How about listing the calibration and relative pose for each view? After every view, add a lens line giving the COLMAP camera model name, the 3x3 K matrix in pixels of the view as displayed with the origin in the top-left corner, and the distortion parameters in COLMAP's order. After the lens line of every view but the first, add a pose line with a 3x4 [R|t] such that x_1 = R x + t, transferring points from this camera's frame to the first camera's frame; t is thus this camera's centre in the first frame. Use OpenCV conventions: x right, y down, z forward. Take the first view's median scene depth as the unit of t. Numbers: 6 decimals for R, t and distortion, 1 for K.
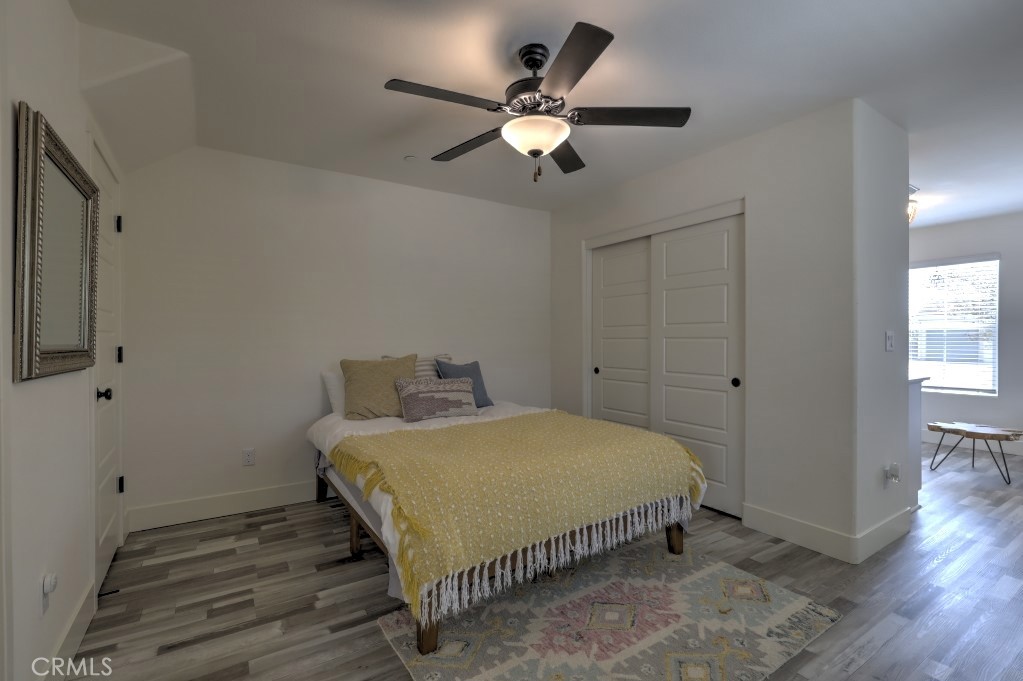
lens RADIAL K [[459.5, 0, 511.5], [0, 459.5, 340.5], [0, 0, 1]] dist [0.000357, -0.000349]
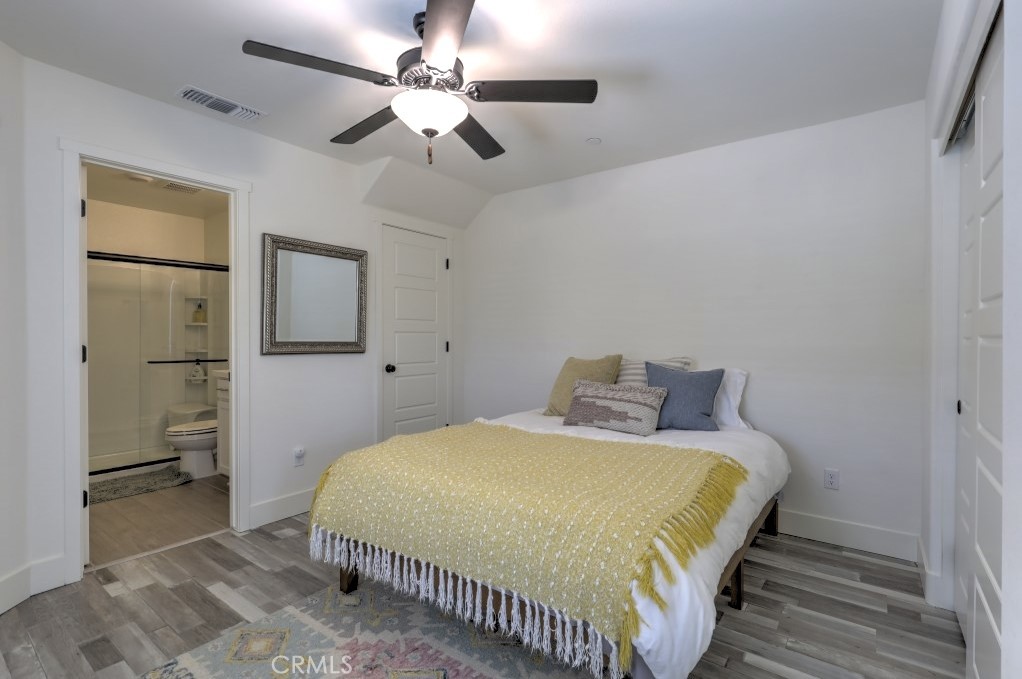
lens RADIAL K [[485.4, 0, 511.0], [0, 485.4, 339.5], [0, 0, 1]] dist [-0.000173, 0.000207]
pose [[0.333482, 0.001473, -0.942755, 1.011043], [-0.006356, 0.999980, -0.000686, 0.004873], [0.942735, 0.006221, 0.333484, 0.839136]]
